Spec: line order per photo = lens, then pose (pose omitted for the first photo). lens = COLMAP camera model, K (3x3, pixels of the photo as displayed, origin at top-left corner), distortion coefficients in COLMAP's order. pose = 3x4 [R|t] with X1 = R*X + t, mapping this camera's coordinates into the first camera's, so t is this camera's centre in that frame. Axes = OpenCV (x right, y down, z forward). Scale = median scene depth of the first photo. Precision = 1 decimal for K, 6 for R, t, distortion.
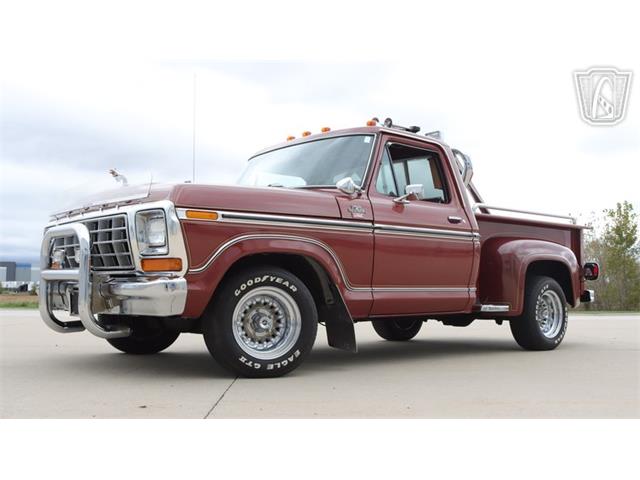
lens RADIAL K [[669.1, 0, 320.0], [0, 669.1, 240.0], [0, 0, 1]] dist [-0.075764, 0.010542]
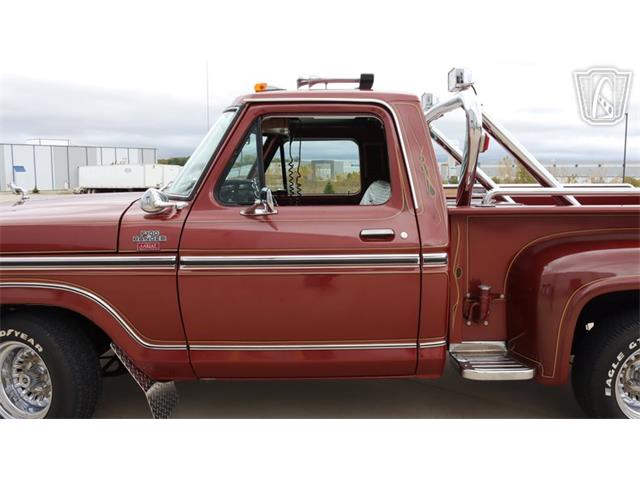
lens RADIAL K [[534.0, 0, 320.0], [0, 534.0, 240.0], [0, 0, 1]] dist [-0.165513, 0.146136]
pose [[0.755894, 0.065877, -0.651371, 0.558542], [0.055932, 0.984789, 0.164505, -0.125633], [0.652301, -0.160781, 0.740711, 0.730527]]
